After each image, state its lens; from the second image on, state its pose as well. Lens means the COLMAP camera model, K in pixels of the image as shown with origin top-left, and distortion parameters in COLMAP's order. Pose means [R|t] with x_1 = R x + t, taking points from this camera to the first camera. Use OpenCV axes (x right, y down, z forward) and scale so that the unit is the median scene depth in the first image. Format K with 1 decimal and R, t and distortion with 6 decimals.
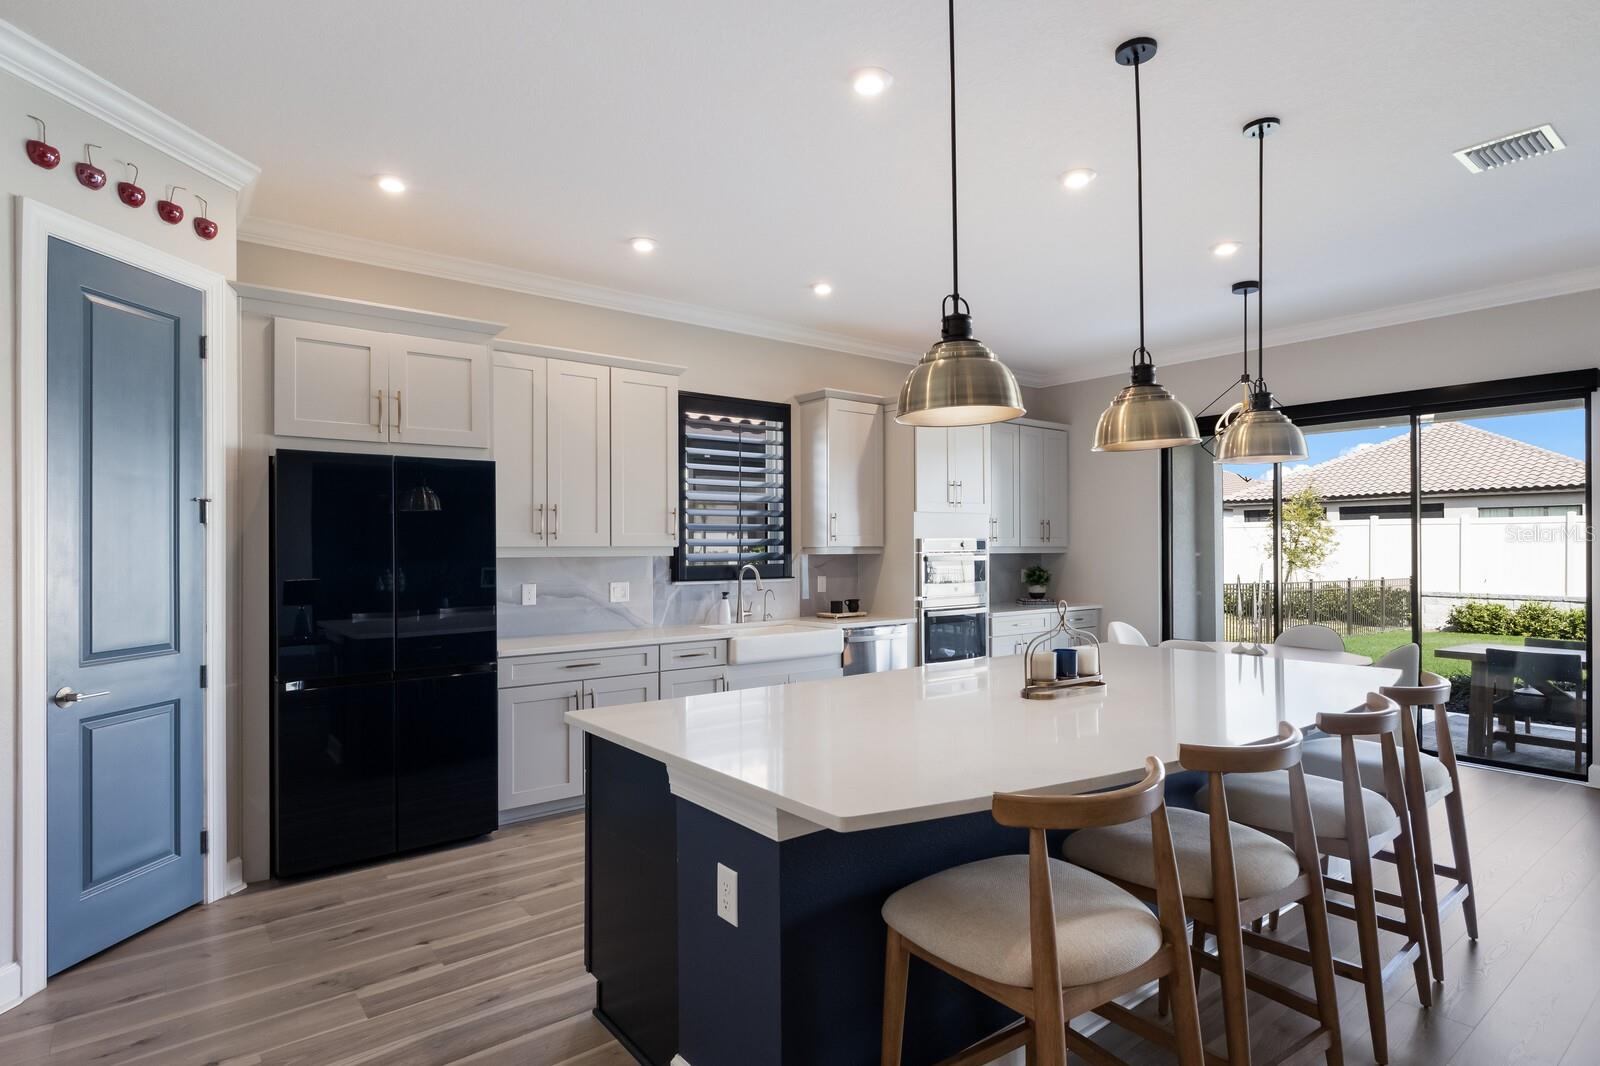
lens RADIAL K [[843.2, 0, 788.0], [0, 843.2, 544.8], [0, 0, 1]] dist [-0.004033, 0.003454]
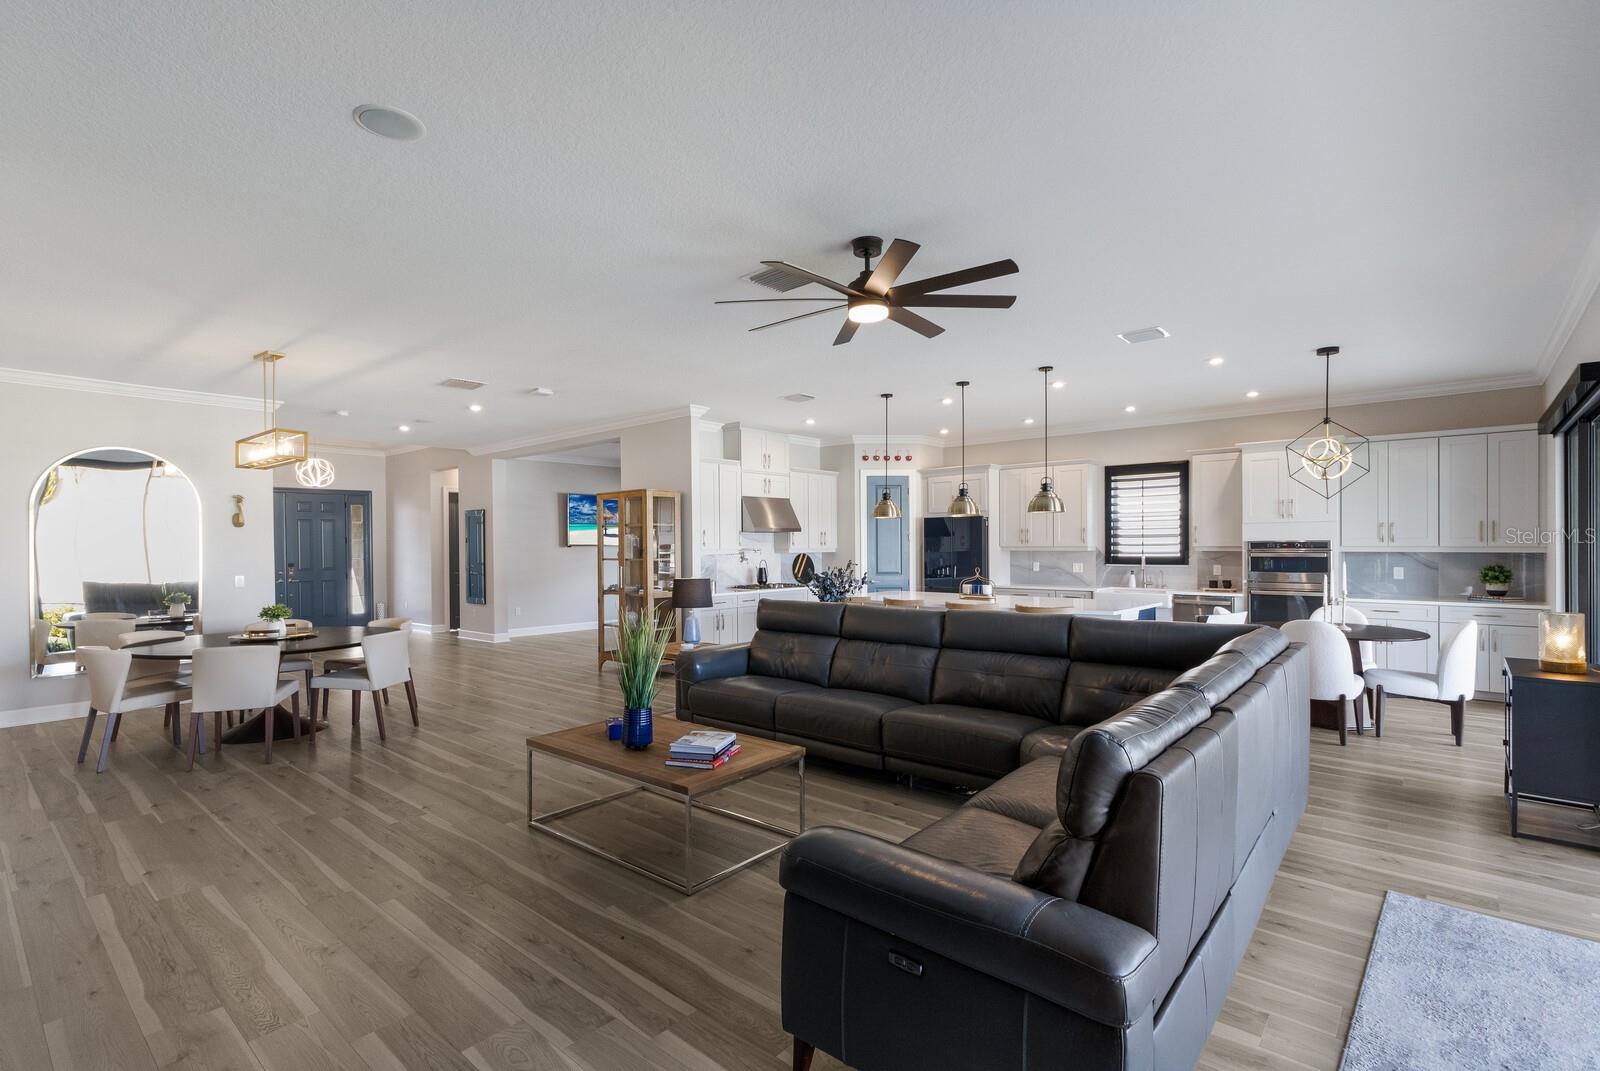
lens RADIAL K [[737.8, 0, 798.5], [0, 737.8, 543.0], [0, 0, 1]] dist [0.020235, 0.002147]
pose [[0.187971, 0.003361, -0.982169, 1.310603], [0.009416, 0.999942, 0.005224, -0.019022], [0.982130, -0.010230, 0.187928, -0.034652]]
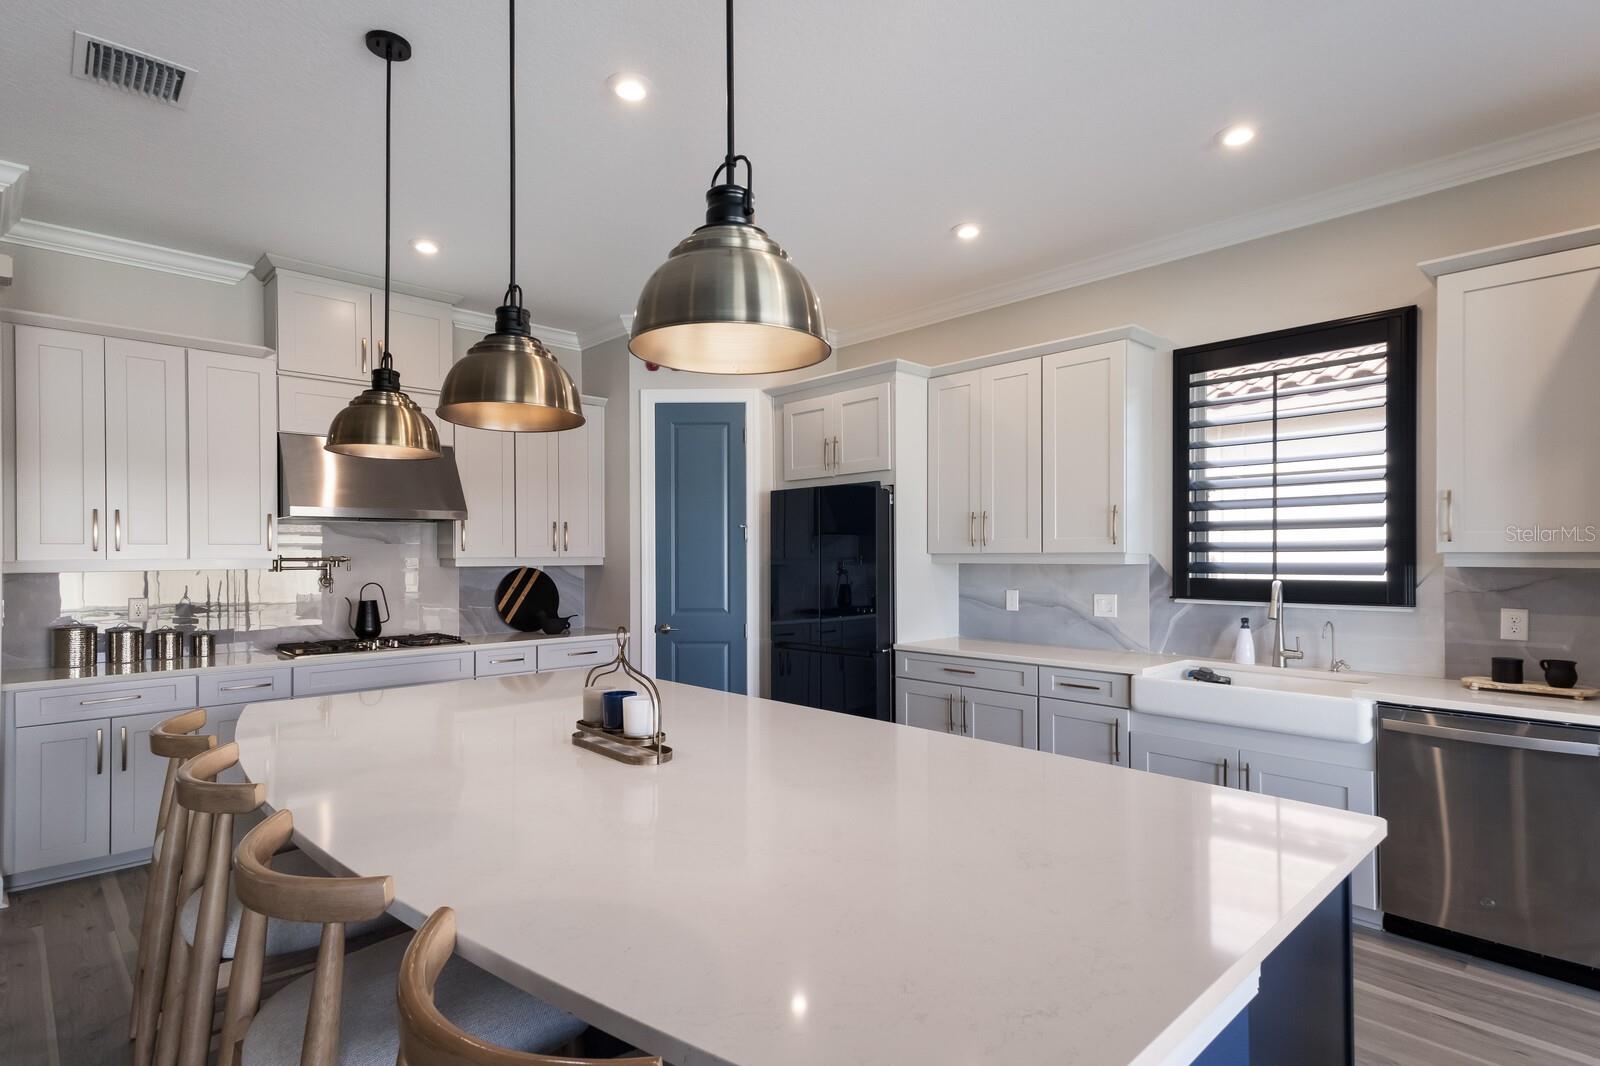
lens RADIAL K [[830.0, 0, 790.3], [0, 830.0, 546.3], [0, 0, 1]] dist [0.034175, 0.000405]
pose [[0.096491, -0.006224, -0.995314, 0.541620], [0.007262, 0.999958, -0.005549, -0.001669], [0.995307, -0.006692, 0.096533, 0.522553]]
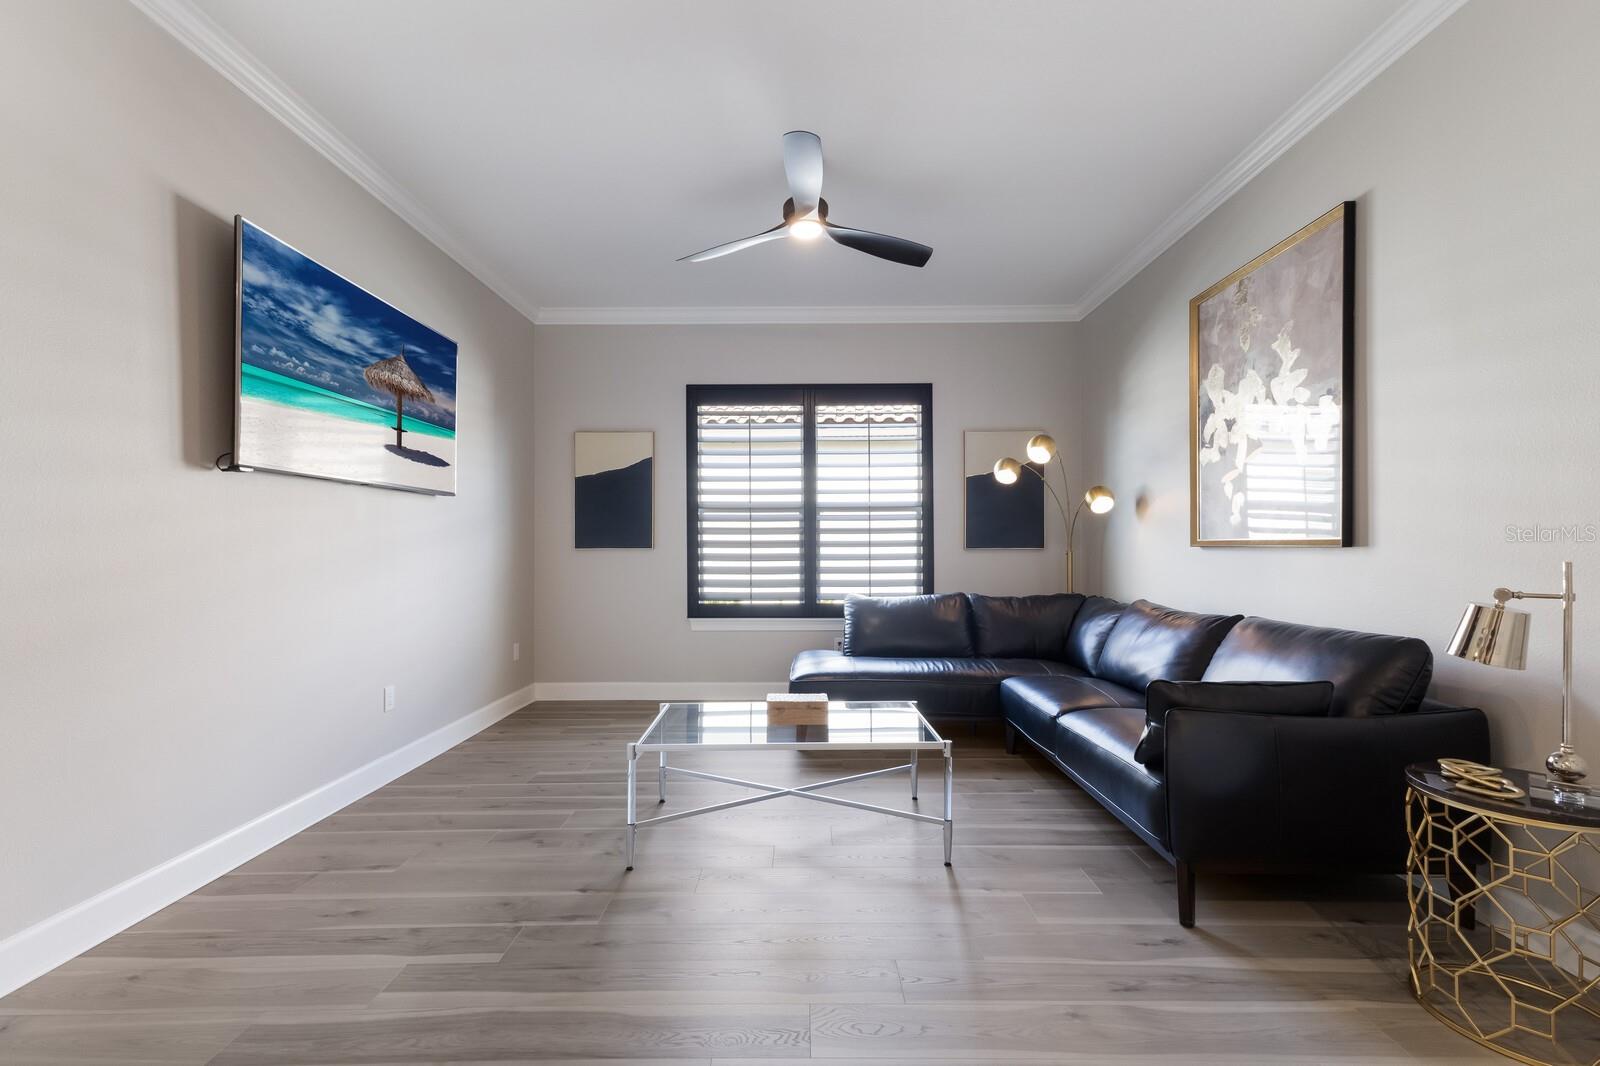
lens RADIAL K [[692.1, 0, 793.5], [0, 692.1, 543.2], [0, 0, 1]] dist [0.026297, -0.004374]
pose [[0.786571, -0.001694, -0.617498, -0.404812], [0.004435, 0.999986, 0.002907, 0.041750], [0.617485, -0.005025, 0.786567, -0.420195]]
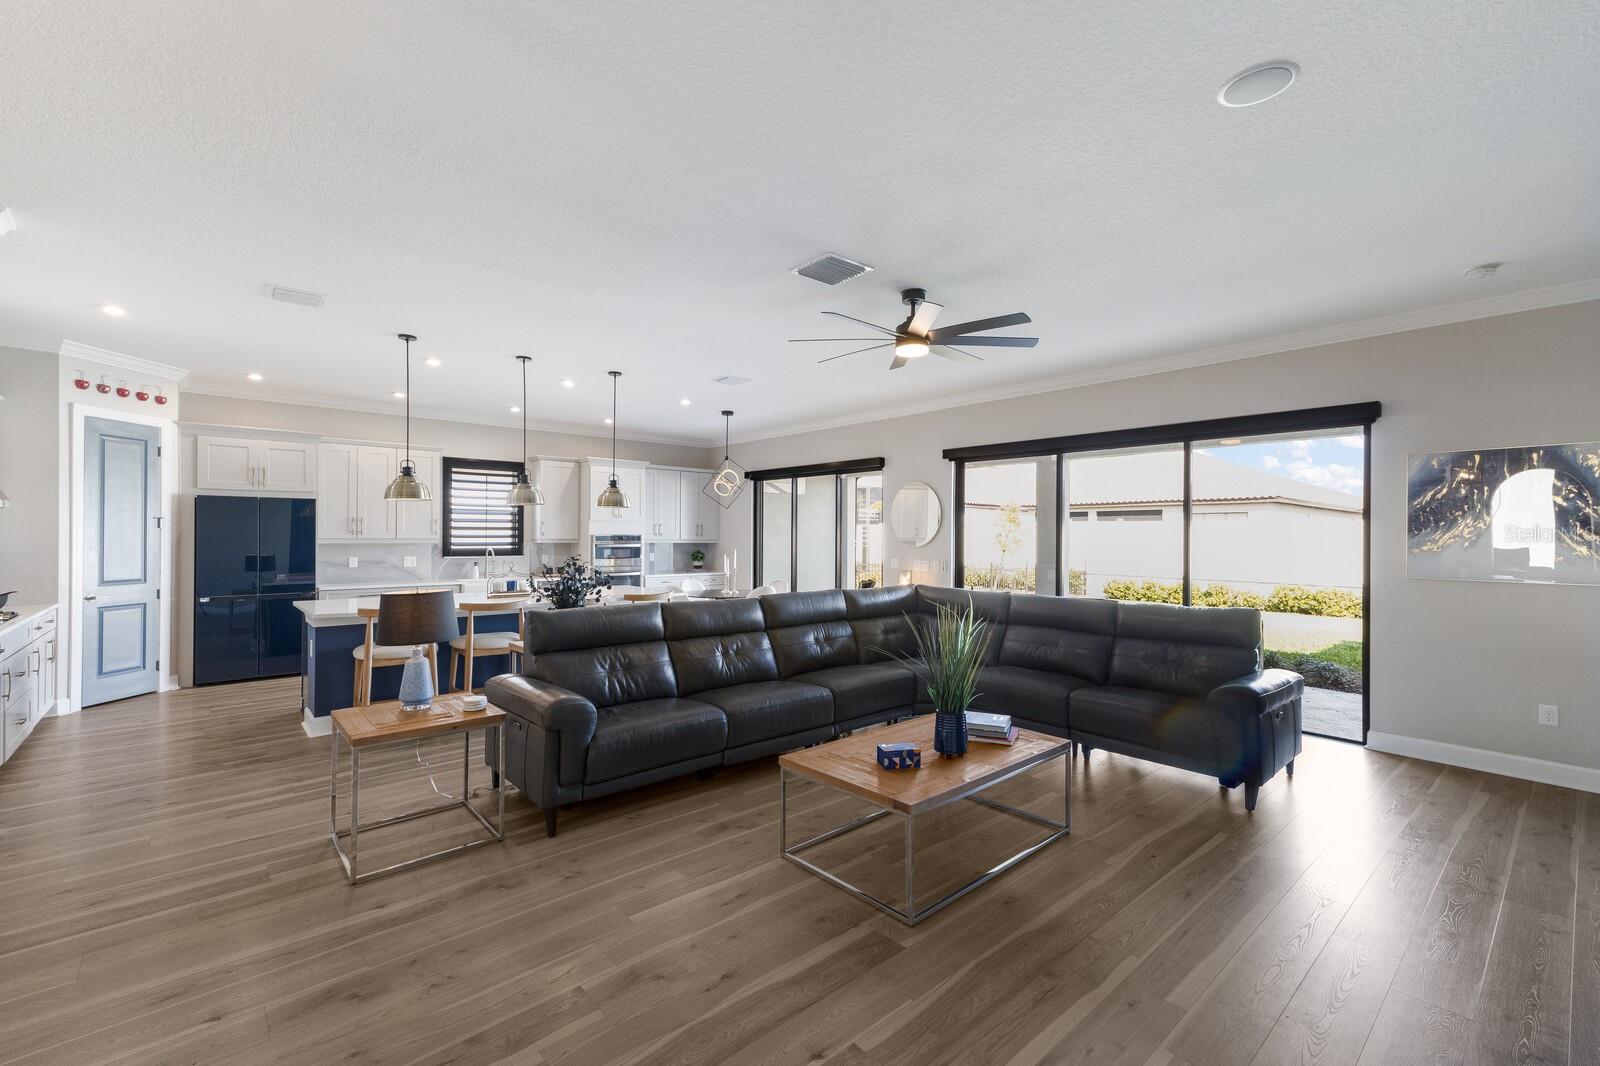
lens RADIAL K [[692.1, 0, 800.0], [0, 692.1, 536.0], [0, 0, 1]] dist [0.026297, -0.004374]
pose [[0.998432, 0.010252, 0.055028, 0.534952], [-0.010469, 0.999939, 0.003650, -0.015934], [-0.054988, -0.004220, 0.998478, -0.576068]]
